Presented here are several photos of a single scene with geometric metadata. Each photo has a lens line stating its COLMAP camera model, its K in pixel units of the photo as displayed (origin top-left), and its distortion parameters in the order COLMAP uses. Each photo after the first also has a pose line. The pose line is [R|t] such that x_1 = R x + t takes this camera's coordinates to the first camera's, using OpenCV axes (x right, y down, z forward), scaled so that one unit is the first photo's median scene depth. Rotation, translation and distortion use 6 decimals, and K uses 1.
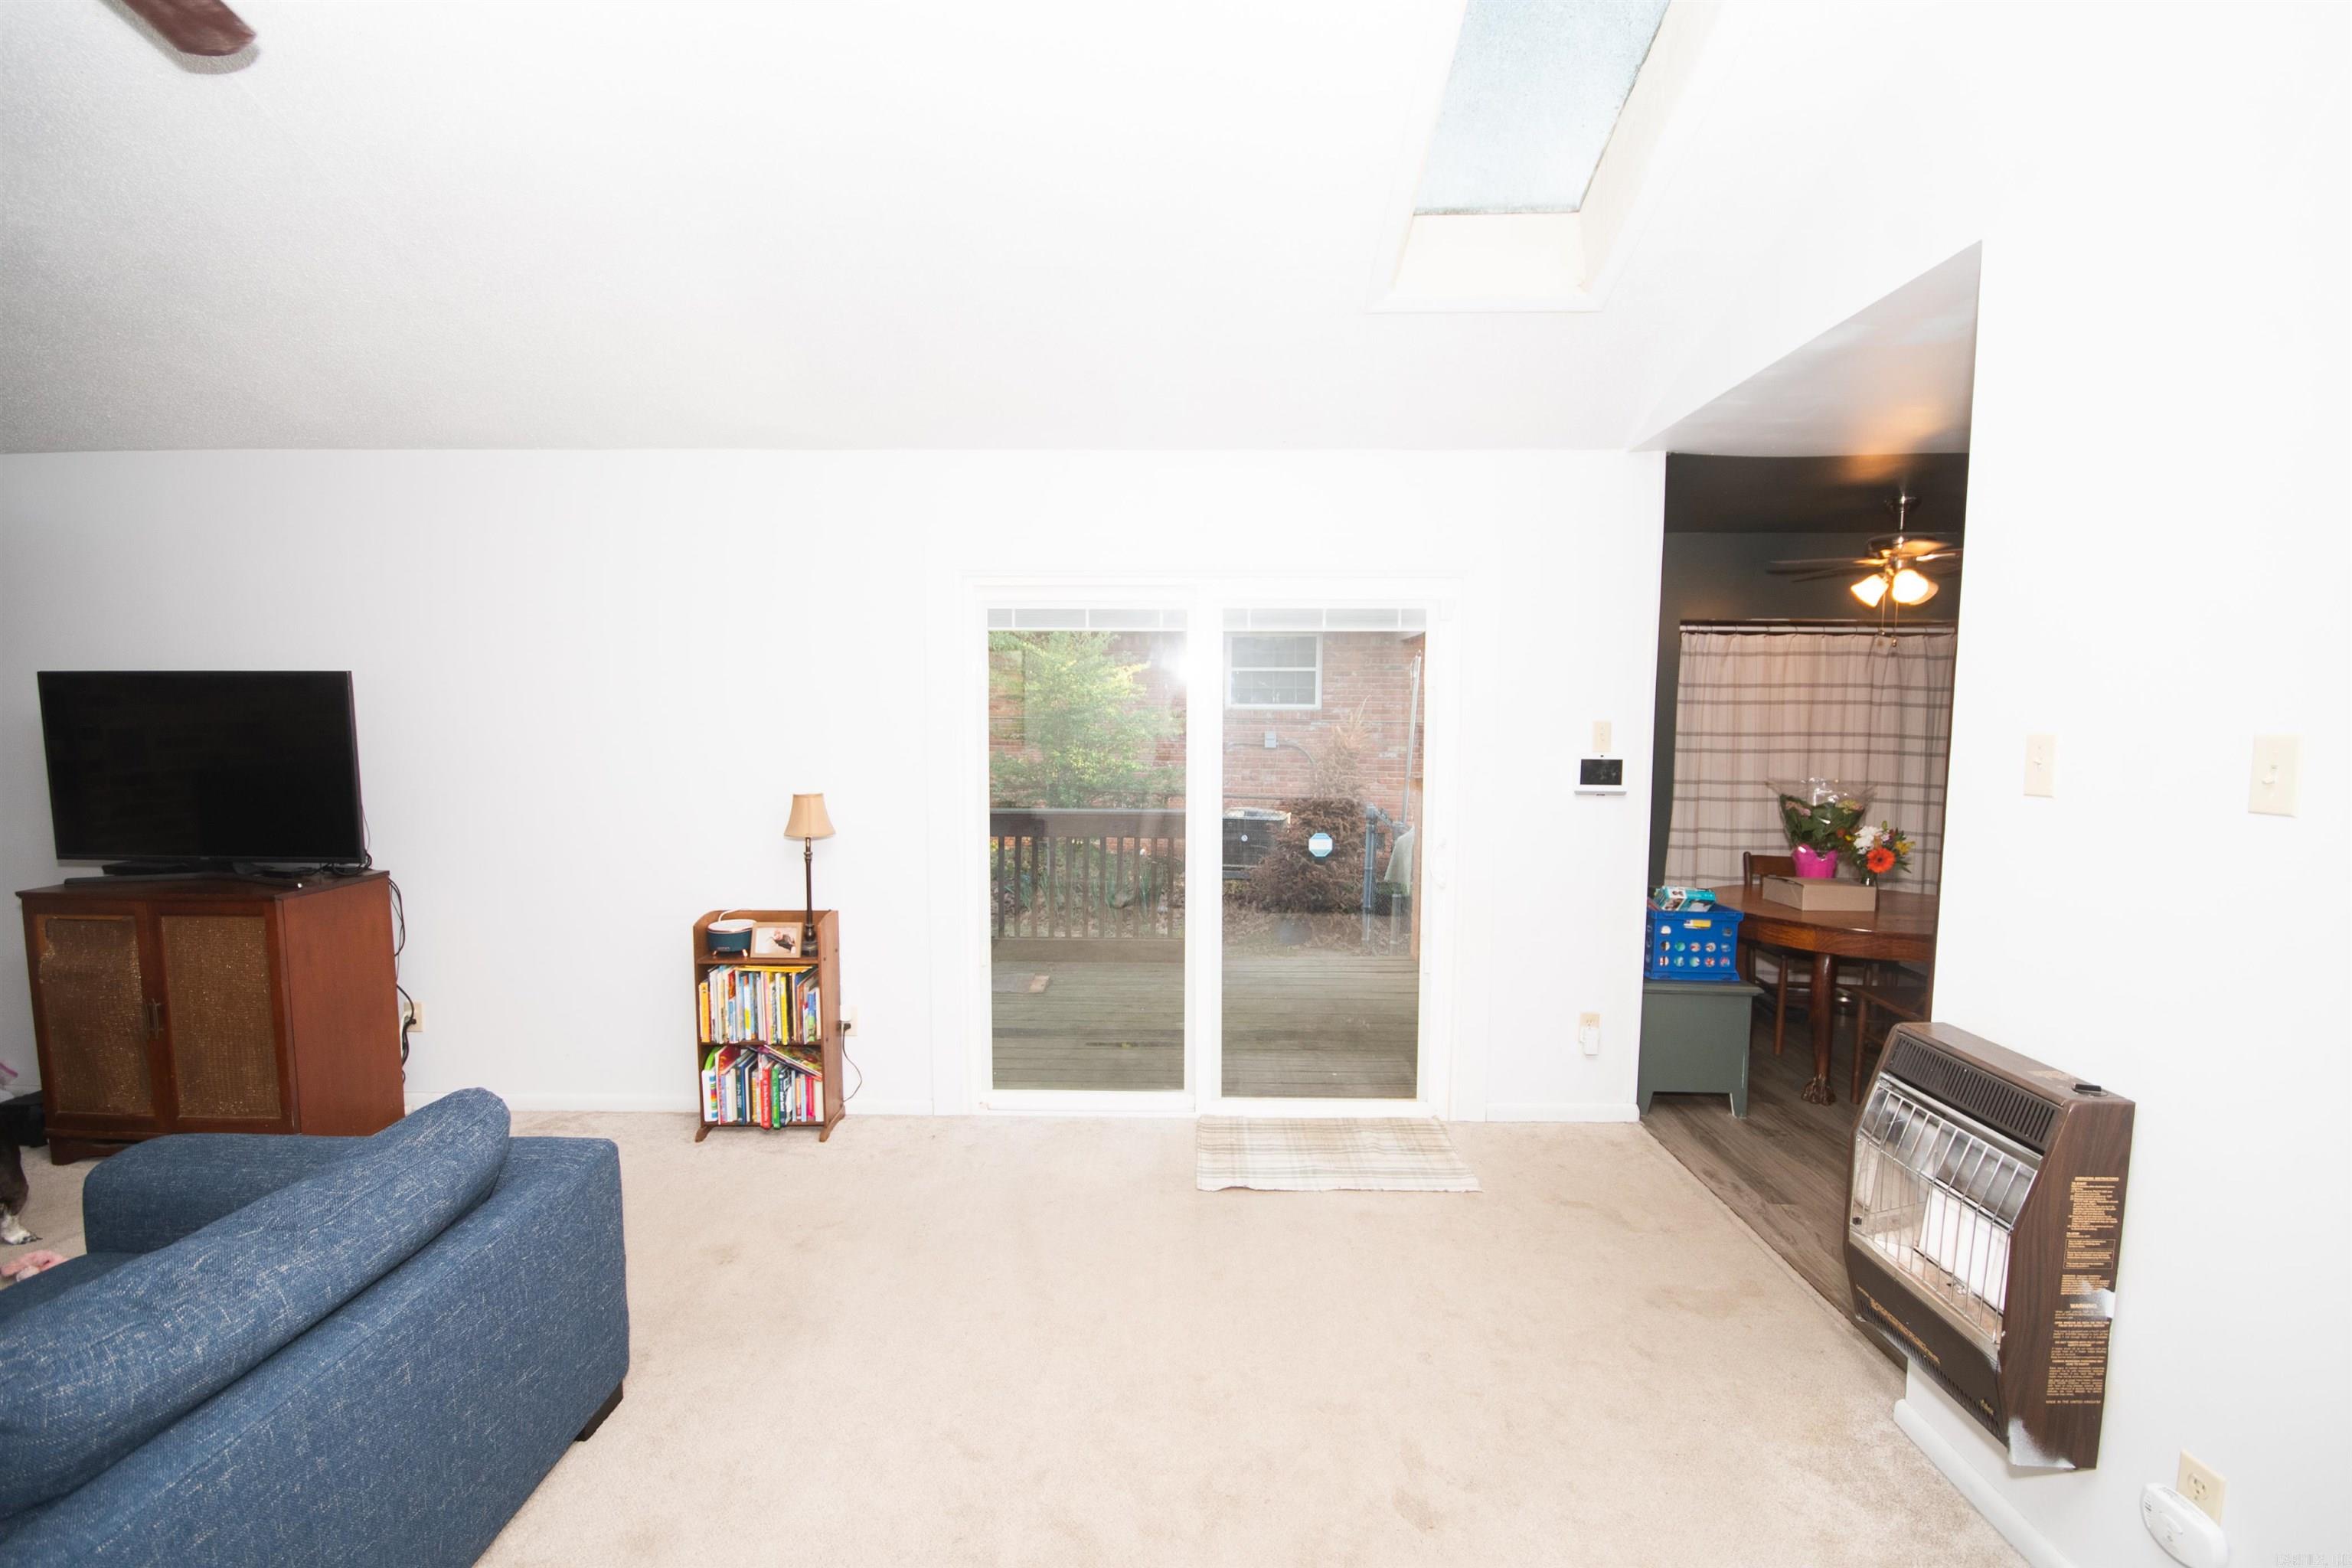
lens RADIAL K [[1039.6, 0, 1184.9], [0, 1039.6, 791.2], [0, 0, 1]] dist [0.006815, -0.011795]
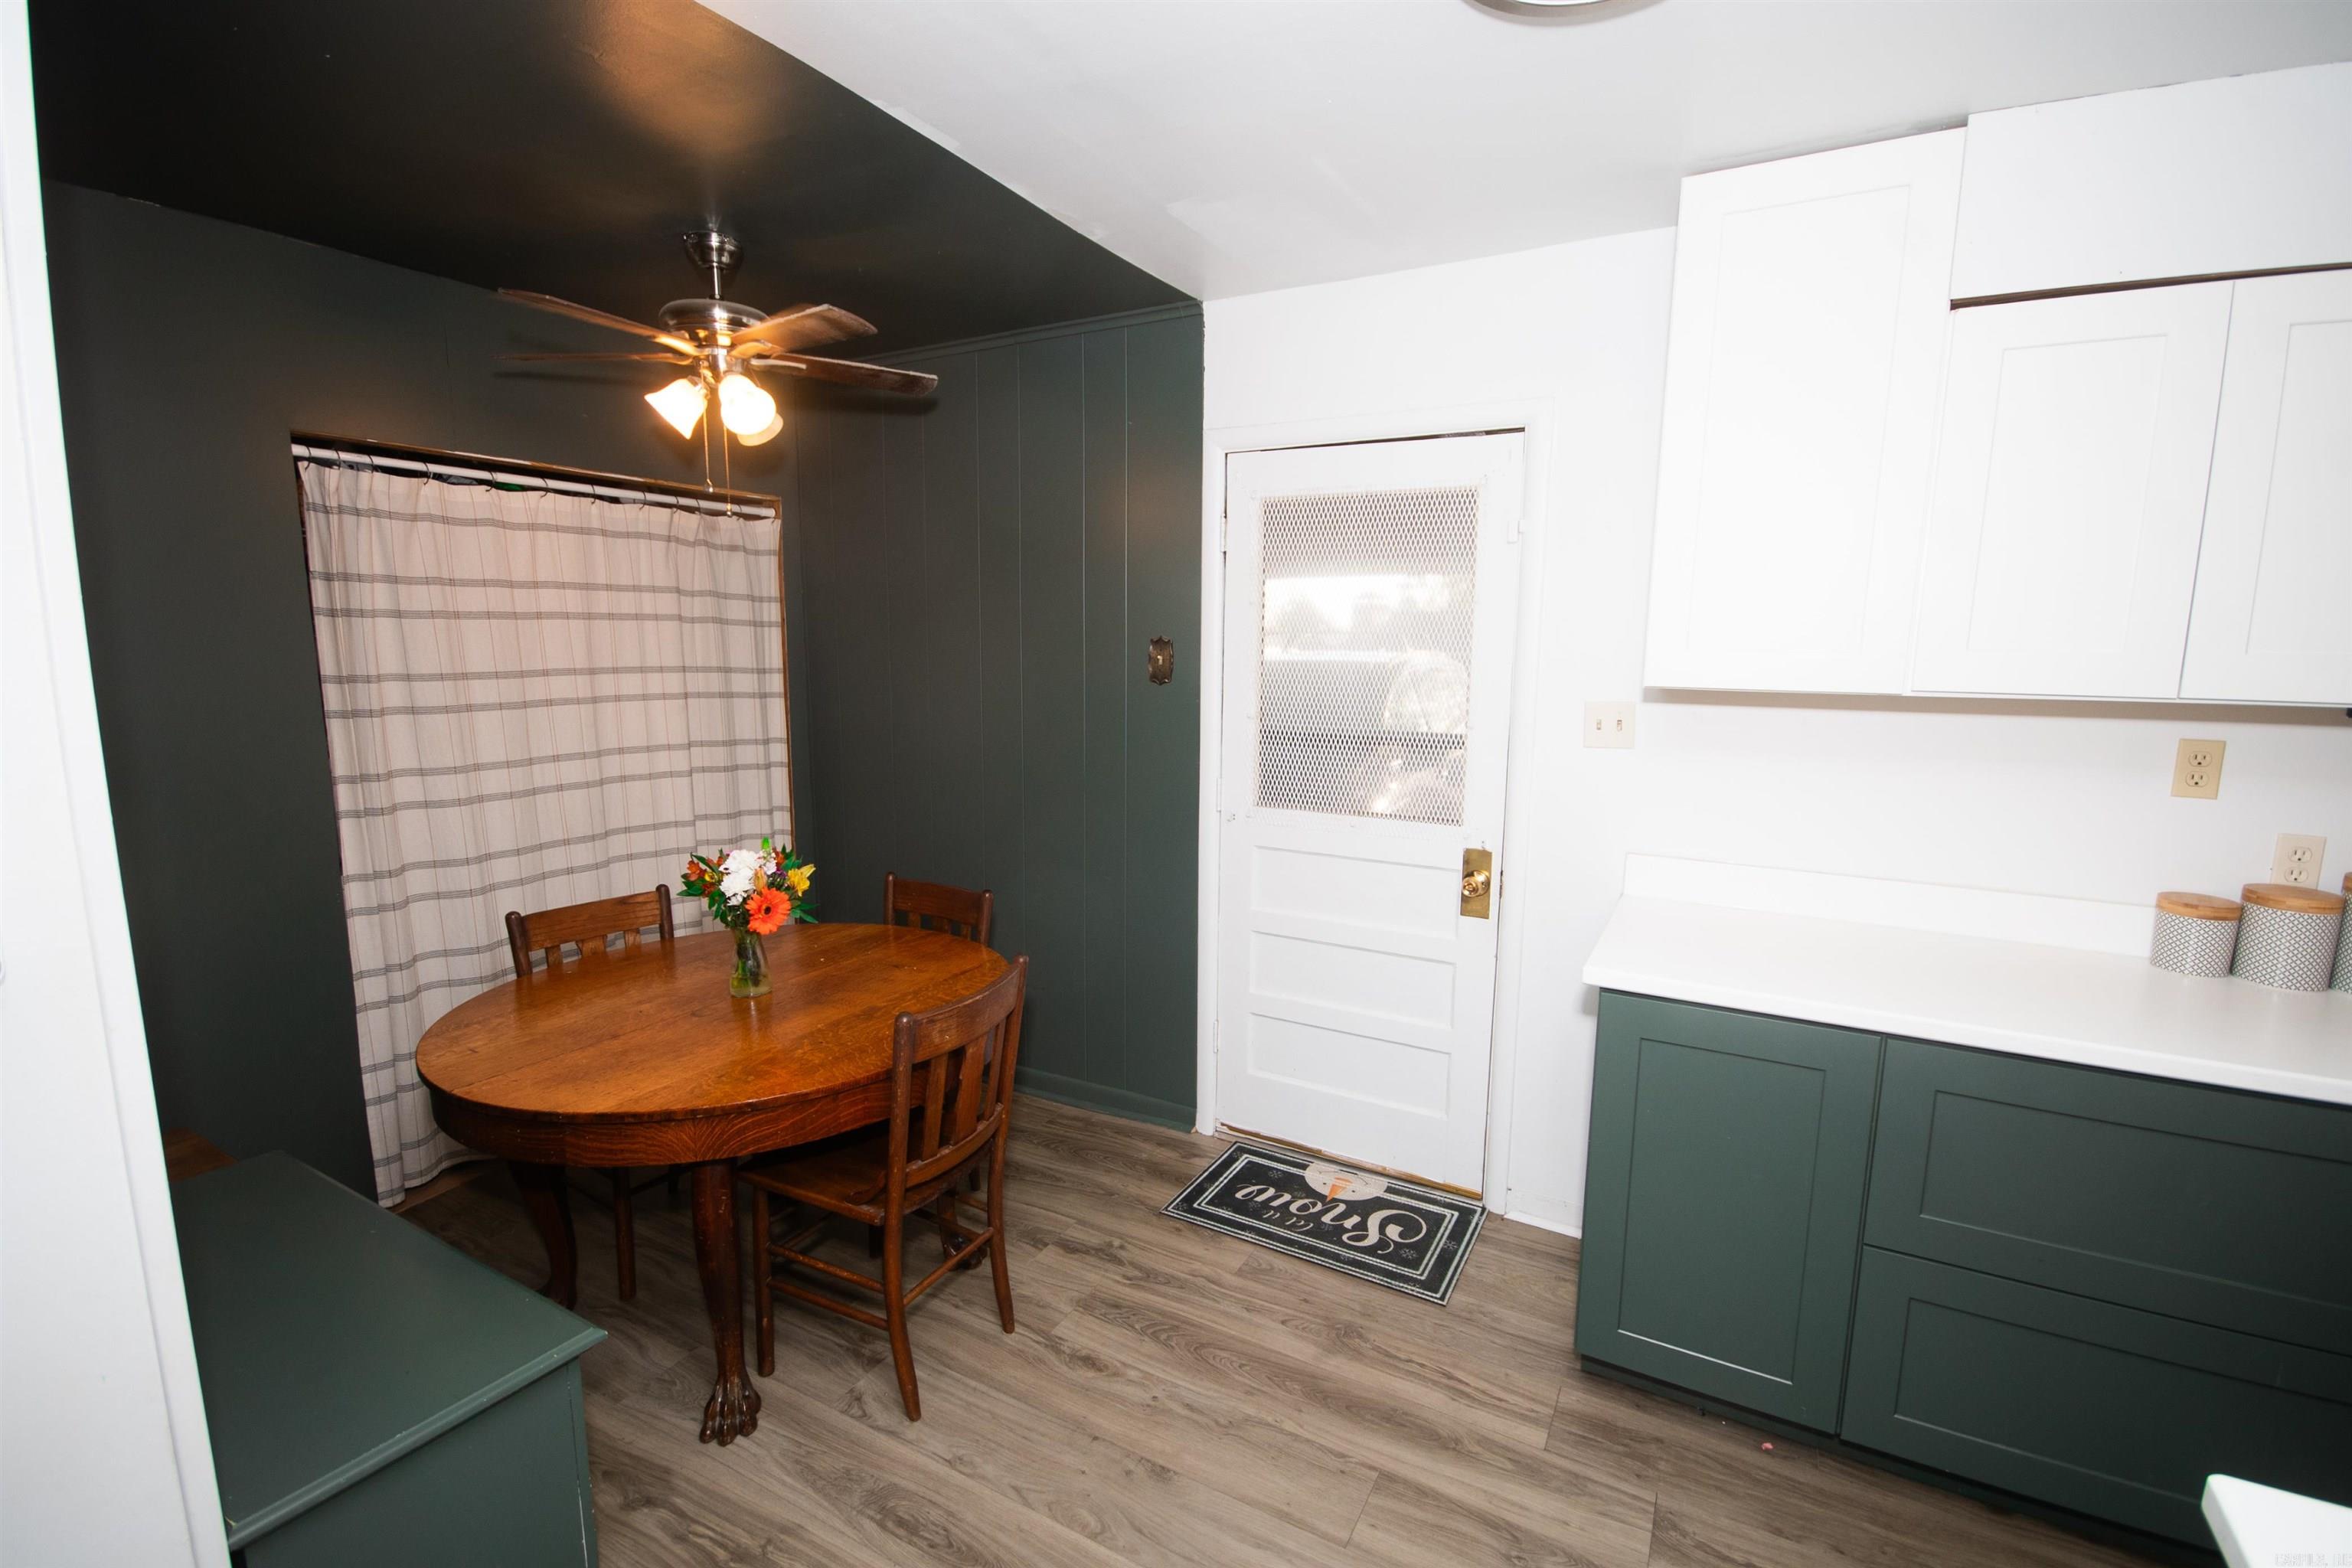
lens RADIAL K [[1039.6, 0, 1168.8], [0, 1039.6, 806.4], [0, 0, 1]] dist [0.006815, -0.011795]
pose [[0.480855, -0.147318, 0.864335, 0.241633], [0.063407, 0.989046, 0.133298, -0.037541], [-0.874504, -0.009292, 0.484929, 0.436354]]
